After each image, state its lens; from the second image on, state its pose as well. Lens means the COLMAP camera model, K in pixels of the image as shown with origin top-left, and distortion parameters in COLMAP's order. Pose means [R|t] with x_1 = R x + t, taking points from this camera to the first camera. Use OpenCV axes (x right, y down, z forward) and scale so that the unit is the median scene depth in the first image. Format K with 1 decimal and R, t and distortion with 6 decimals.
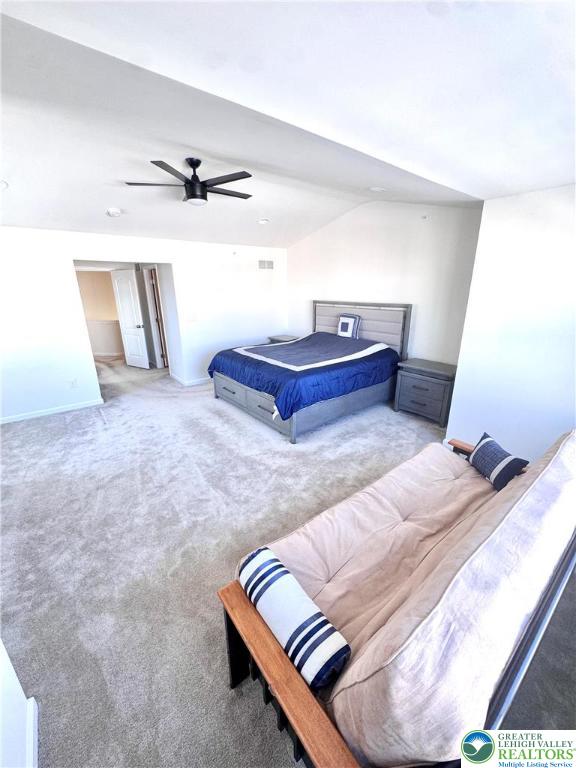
lens RADIAL K [[302.9, 0, 286.4], [0, 302.9, 382.8], [0, 0, 1]] dist [-0.006717, -0.000546]
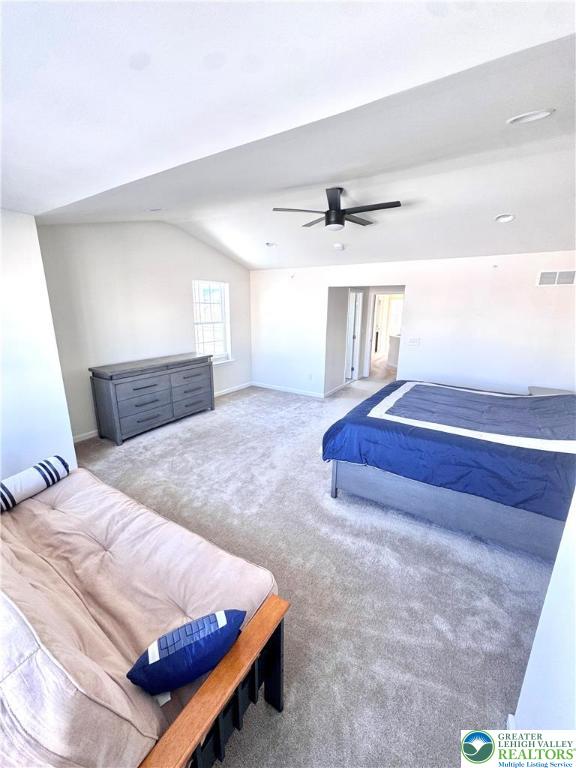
lens RADIAL K [[302.9, 0, 287.9], [0, 302.9, 383.0], [0, 0, 1]] dist [-0.006717, -0.000546]
pose [[0.339116, 0.238189, -0.910091, 0.601657], [-0.303331, 0.943432, 0.133888, -0.148157], [0.890500, 0.230655, 0.392183, 0.466422]]
